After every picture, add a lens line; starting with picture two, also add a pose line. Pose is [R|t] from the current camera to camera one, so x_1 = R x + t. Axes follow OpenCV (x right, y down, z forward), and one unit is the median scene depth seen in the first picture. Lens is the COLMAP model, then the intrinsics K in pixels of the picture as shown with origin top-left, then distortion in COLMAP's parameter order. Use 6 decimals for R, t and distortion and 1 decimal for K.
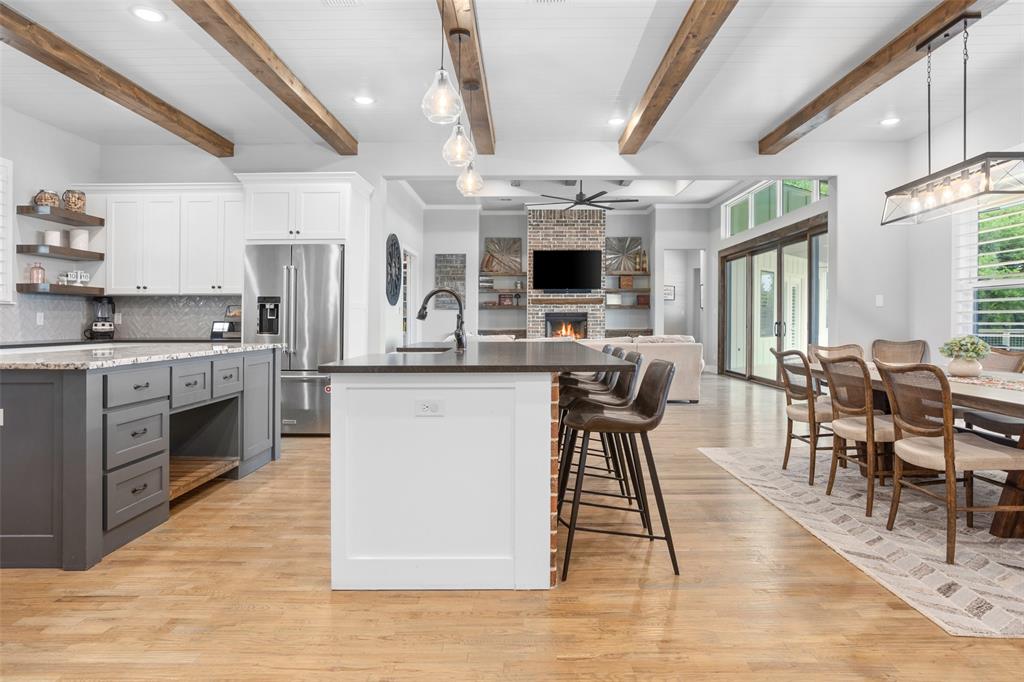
lens RADIAL K [[593.7, 0, 513.0], [0, 593.7, 319.4], [0, 0, 1]] dist [-0.004254, 0.000795]
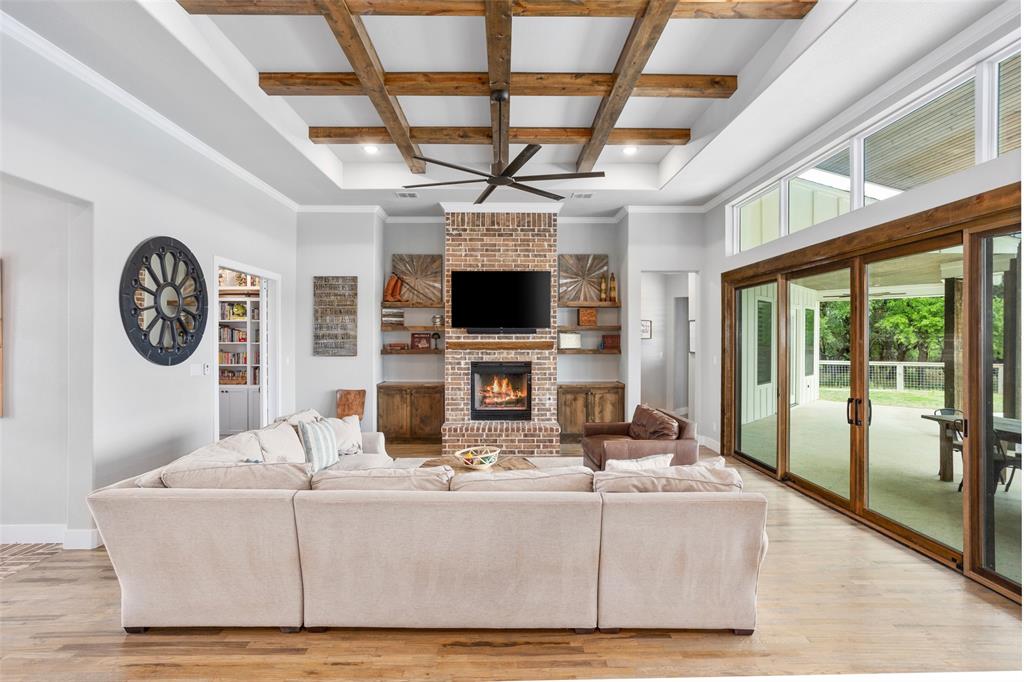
lens RADIAL K [[507.5, 0, 506.8], [0, 507.5, 338.4], [0, 0, 1]] dist [-0.052718, 0.000171]
pose [[0.999755, 0.000678, 0.022121, 0.082554], [-0.000725, 0.999997, 0.002120, -0.039123], [-0.022119, -0.002135, 0.999753, 0.404164]]
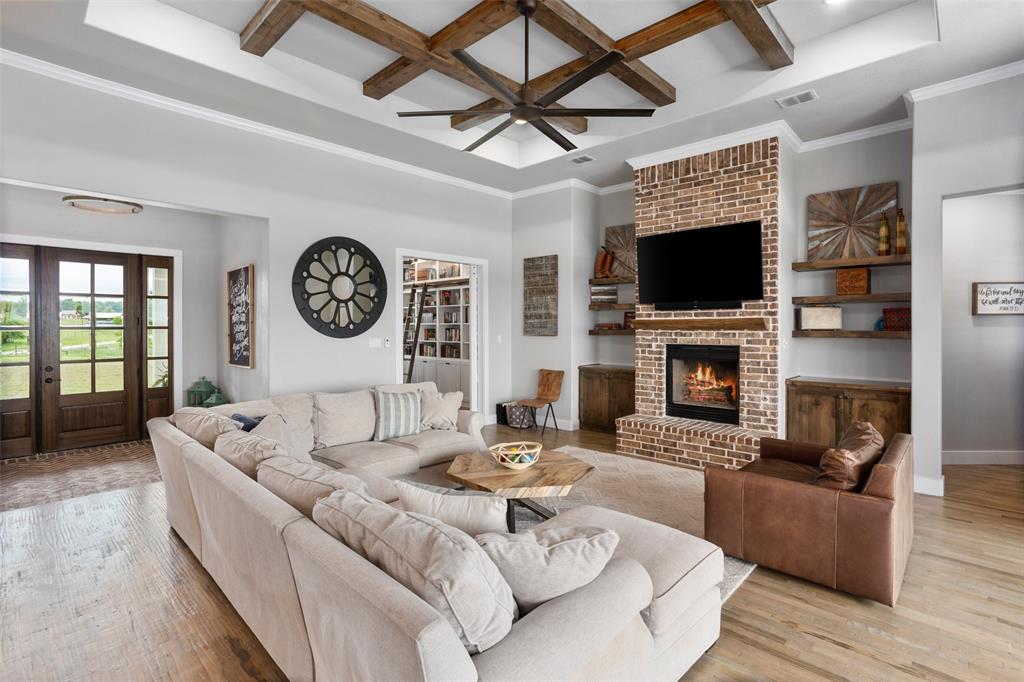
lens RADIAL K [[491.3, 0, 508.4], [0, 491.3, 324.2], [0, 0, 1]] dist [-0.019471, 0.000426]
pose [[0.733309, -0.002763, -0.679890, 0.262125], [0.003648, 0.999993, -0.000129, -0.030692], [0.679886, -0.002386, 0.733314, 0.546191]]
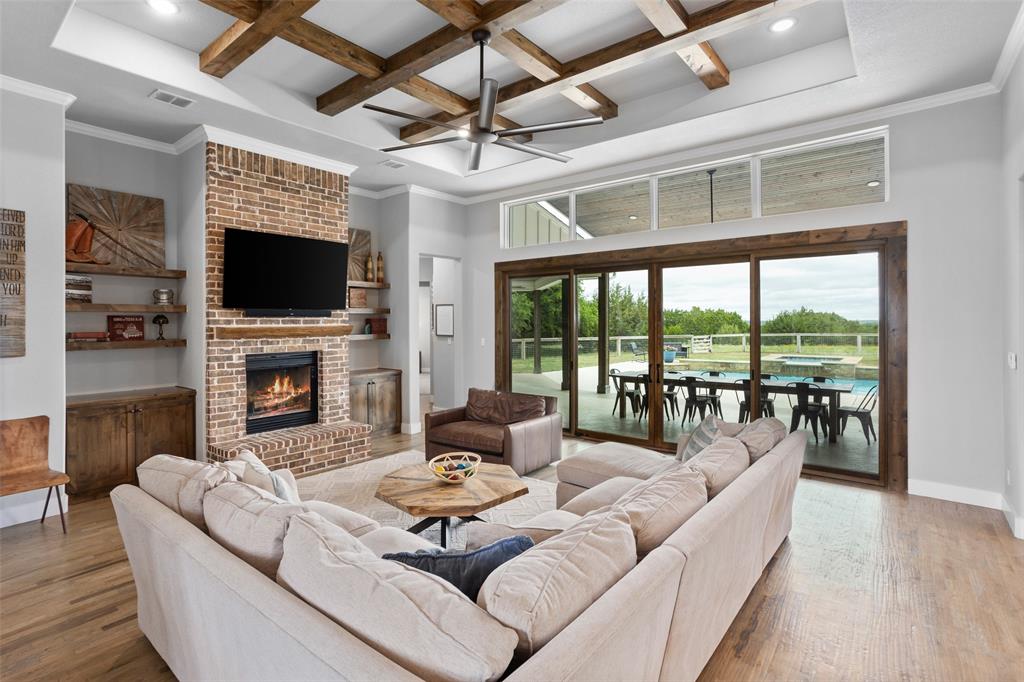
lens RADIAL K [[497.6, 0, 503.3], [0, 497.6, 318.0], [0, 0, 1]] dist [-0.050277, 0.031578]
pose [[0.621159, 0.002639, 0.783680, -0.134070], [0.002754, 0.999981, -0.005550, -0.039203], [-0.783680, 0.005606, 0.621139, 0.561851]]
